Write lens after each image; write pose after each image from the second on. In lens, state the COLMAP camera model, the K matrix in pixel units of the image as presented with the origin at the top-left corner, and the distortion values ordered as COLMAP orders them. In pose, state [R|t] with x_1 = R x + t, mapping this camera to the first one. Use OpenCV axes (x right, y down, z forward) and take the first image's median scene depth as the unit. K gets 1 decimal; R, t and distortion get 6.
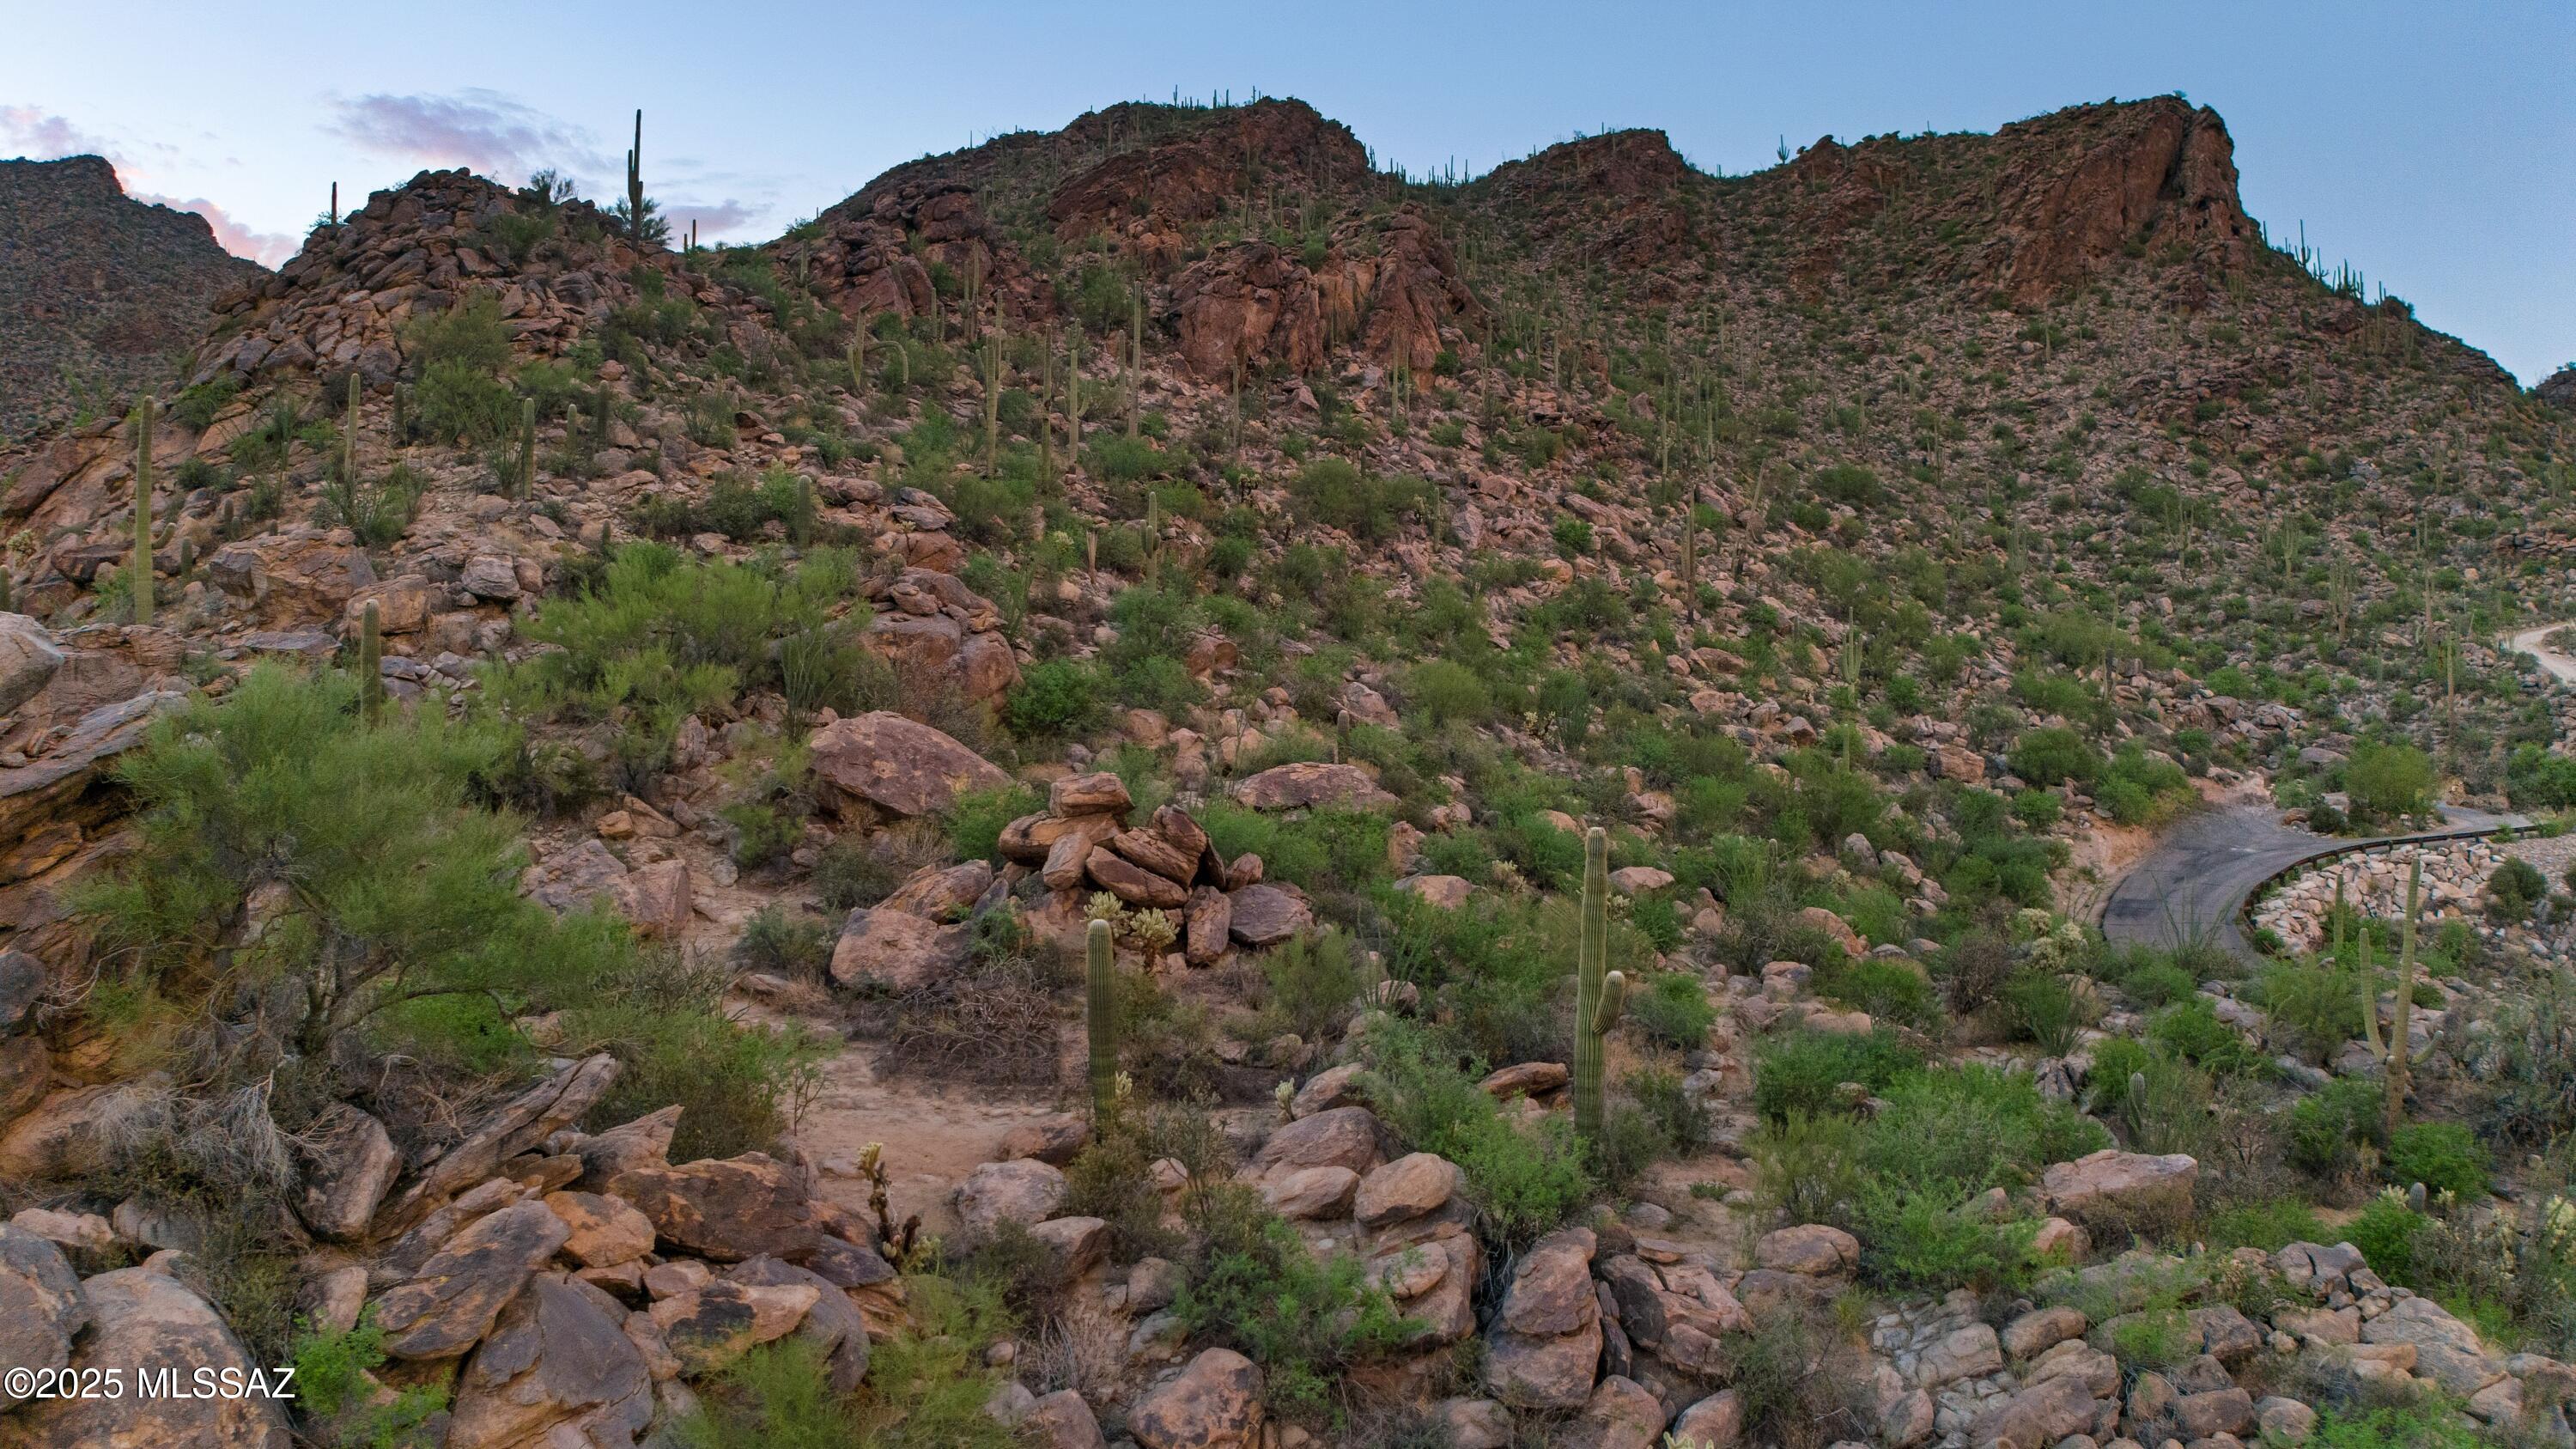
lens RADIAL K [[1673.5, 0, 1330.8], [0, 1673.5, 735.6], [0, 0, 1]] dist [-0.181161, 0.012892]
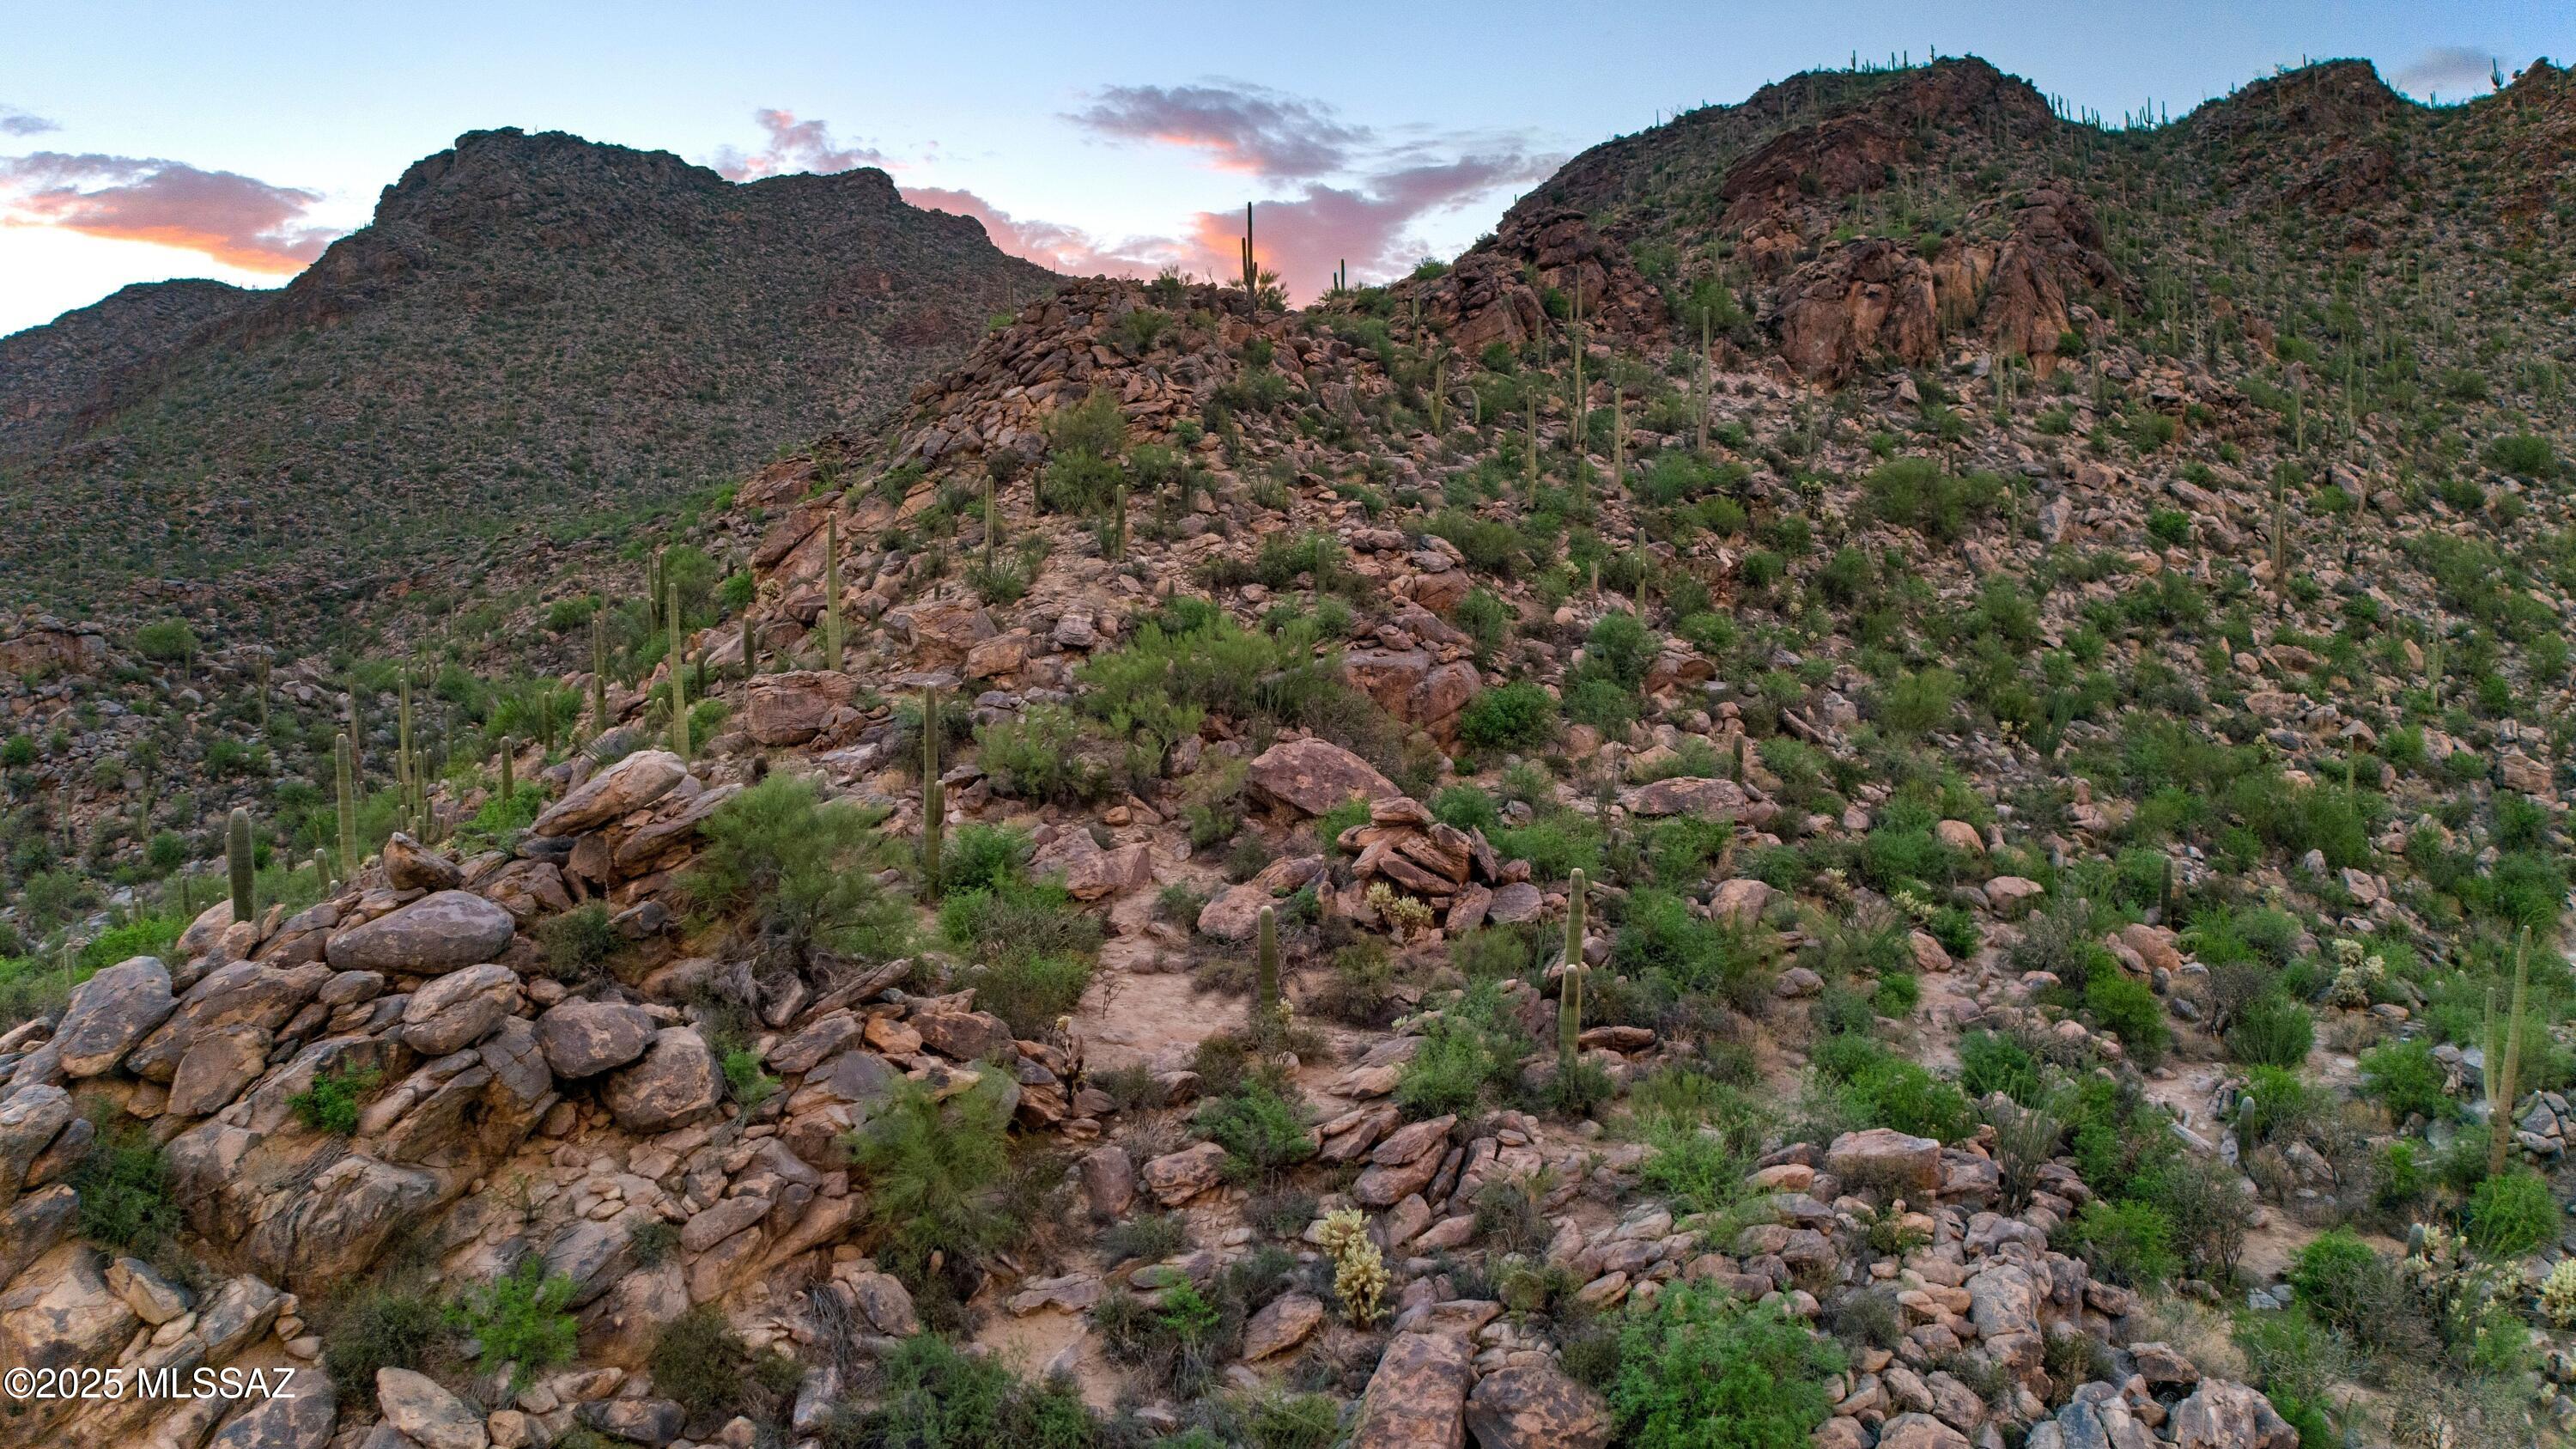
lens RADIAL K [[1673.5, 0, 1267.8], [0, 1673.5, 749.5], [0, 0, 1]] dist [-0.181161, 0.012892]
pose [[0.886222, 0.029604, -0.462315, 0.118181], [-0.011786, 0.999074, 0.041382, -0.021676], [0.463112, -0.031225, 0.885750, -0.089261]]
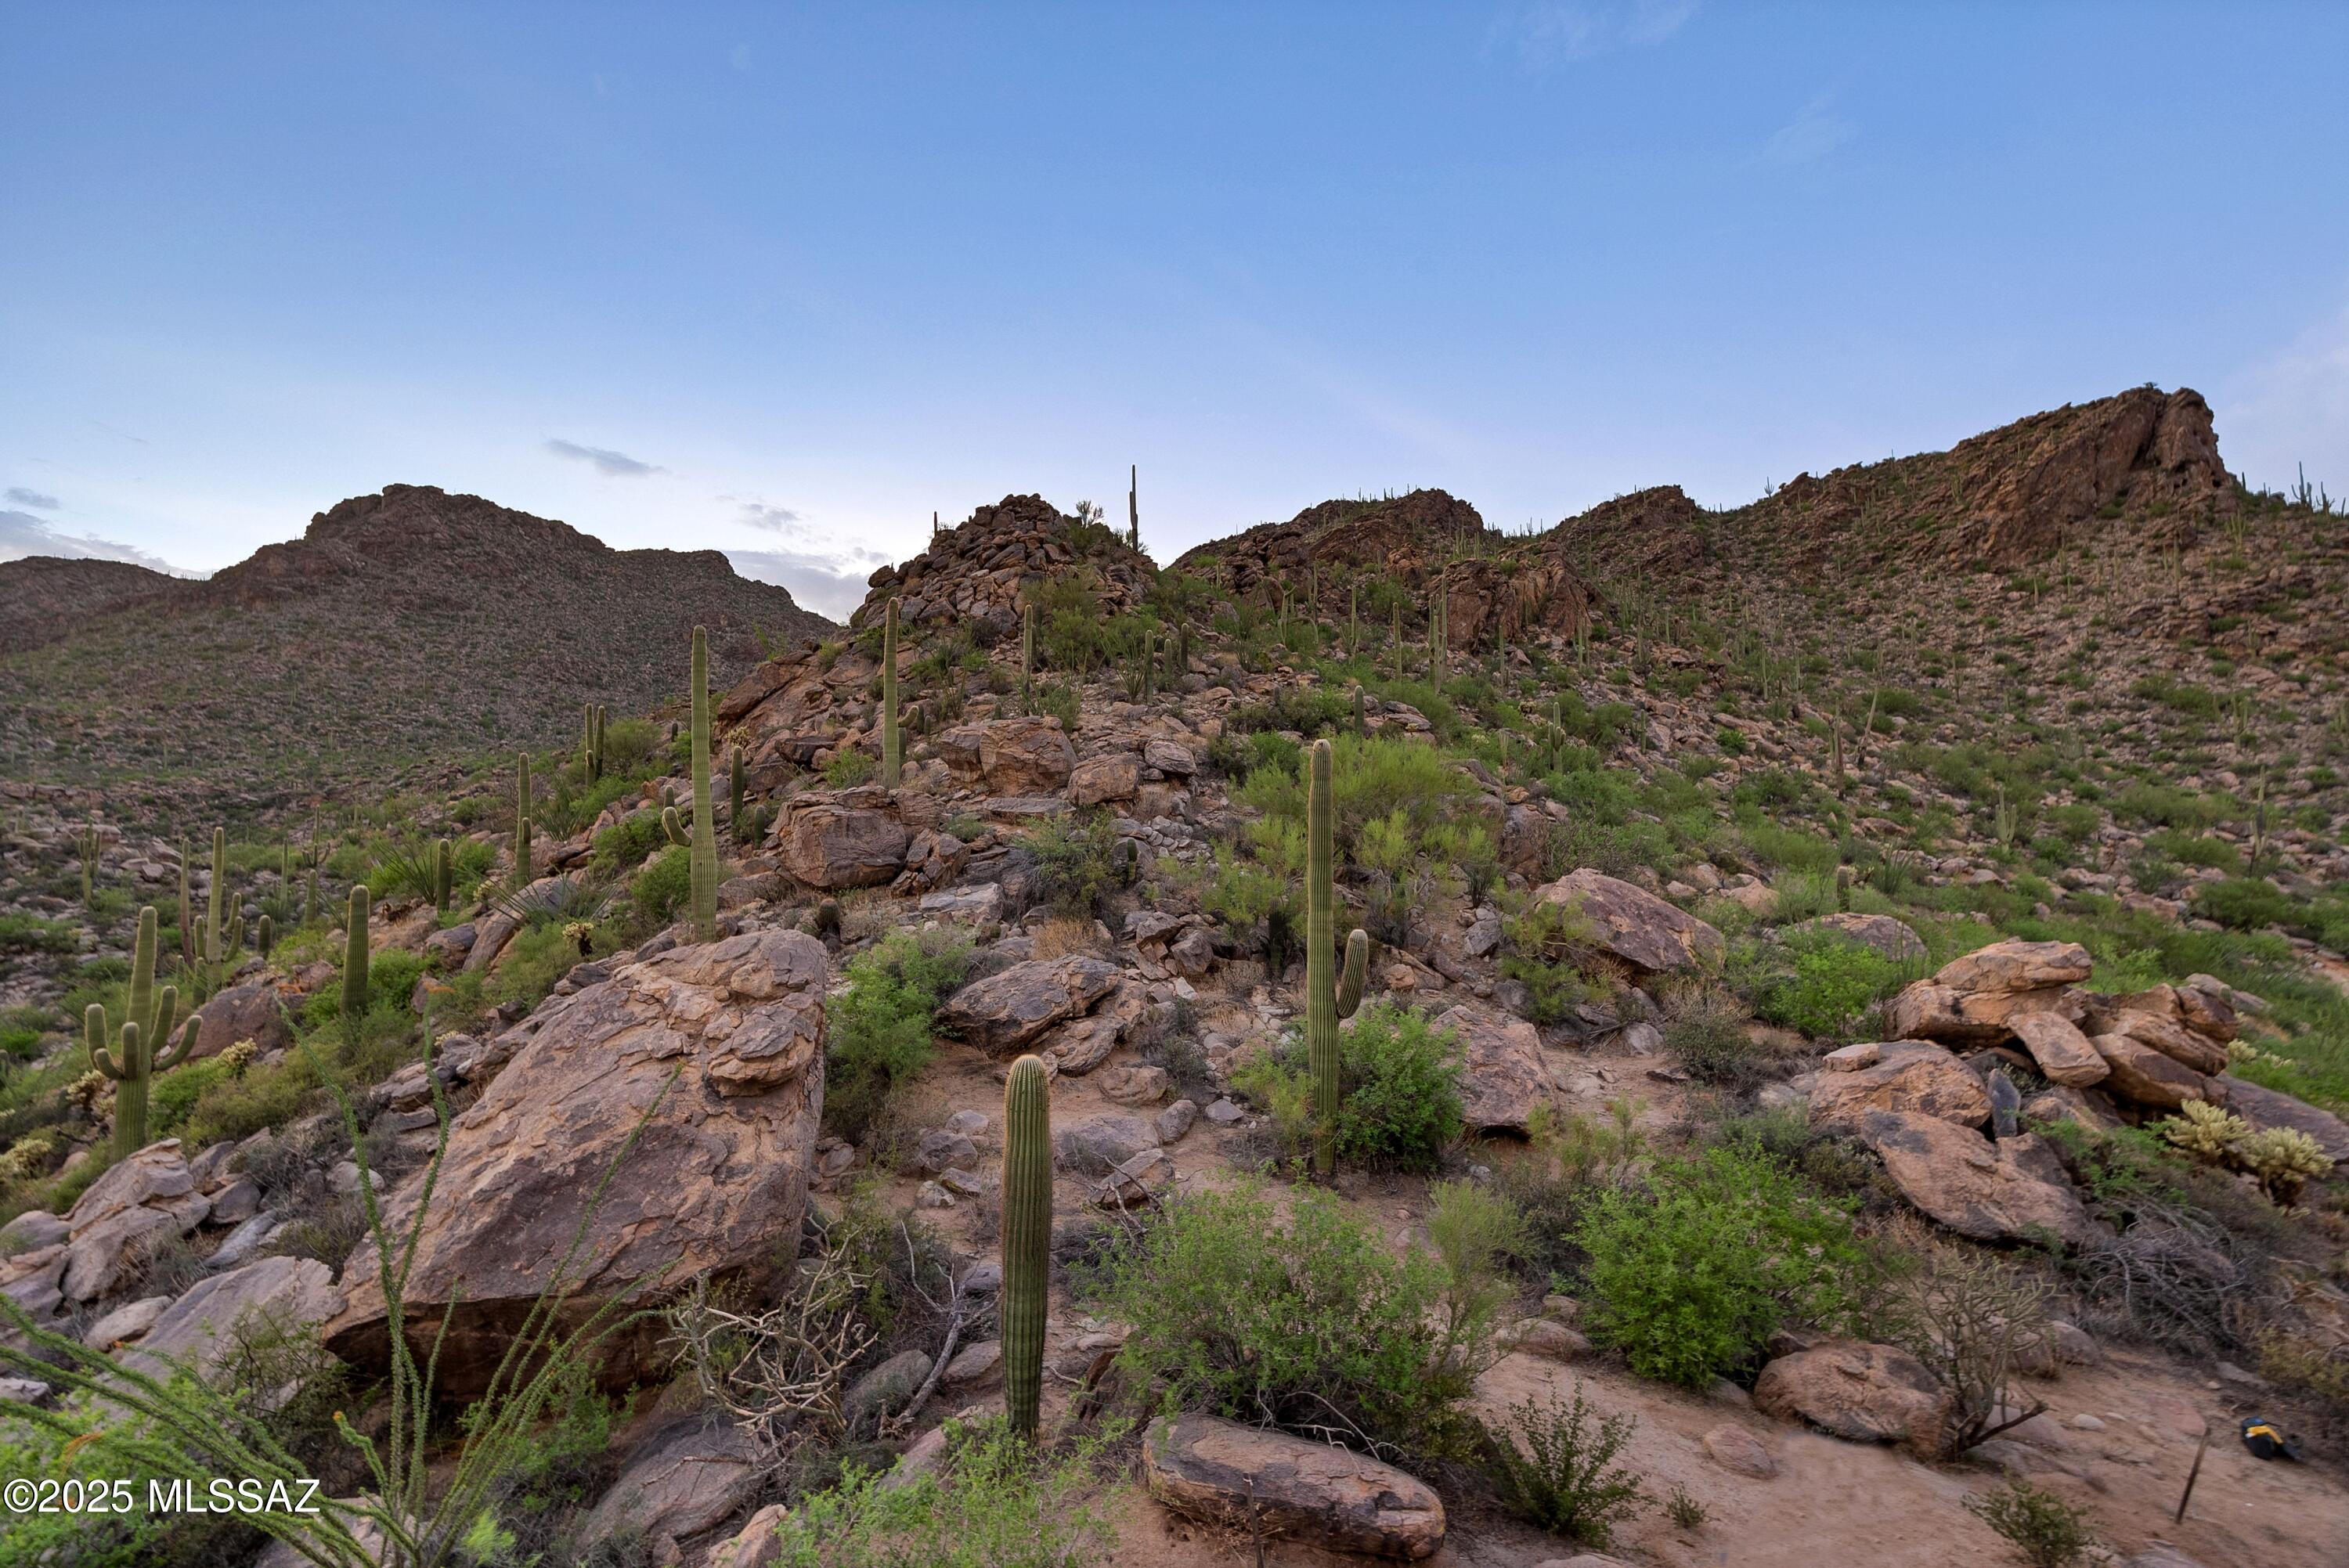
lens RADIAL K [[942.3, 0, 1162.8], [0, 942.3, 790.7], [0, 0, 1]] dist [0.004037, 0.000326]
pose [[0.966907, -0.019838, -0.254357, -0.133473], [-0.003729, 0.995767, -0.091835, -0.002559], [0.255102, 0.089745, 0.962740, 0.113274]]
